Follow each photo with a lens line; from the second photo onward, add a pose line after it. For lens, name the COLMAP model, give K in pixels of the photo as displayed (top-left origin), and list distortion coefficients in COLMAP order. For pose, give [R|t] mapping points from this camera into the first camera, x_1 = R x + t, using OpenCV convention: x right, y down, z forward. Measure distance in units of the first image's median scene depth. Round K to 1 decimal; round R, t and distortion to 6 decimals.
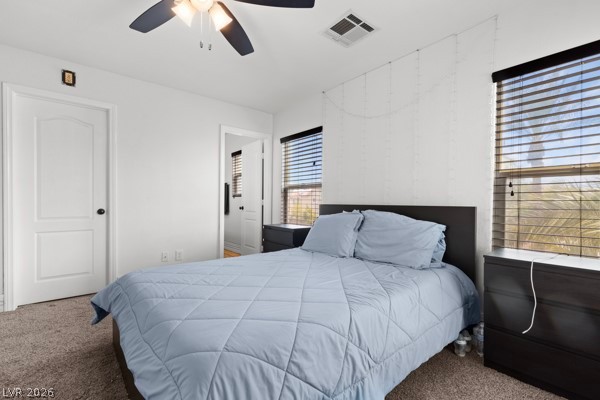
lens RADIAL K [[275.9, 0, 301.9], [0, 275.9, 205.5], [0, 0, 1]] dist [0.003522, -0.000039]
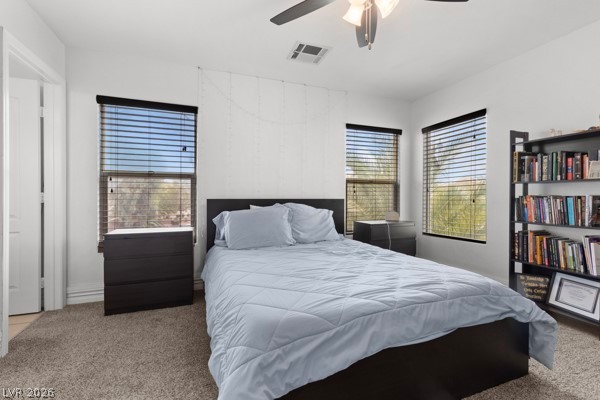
lens RADIAL K [[269.3, 0, 302.8], [0, 269.3, 202.7], [0, 0, 1]] dist [0.006513, -0.000853]
pose [[0.307818, -0.018497, 0.951265, -0.840344], [0.018372, 0.999740, 0.013495, 0.001583], [-0.951268, 0.013323, 0.308078, 0.596879]]
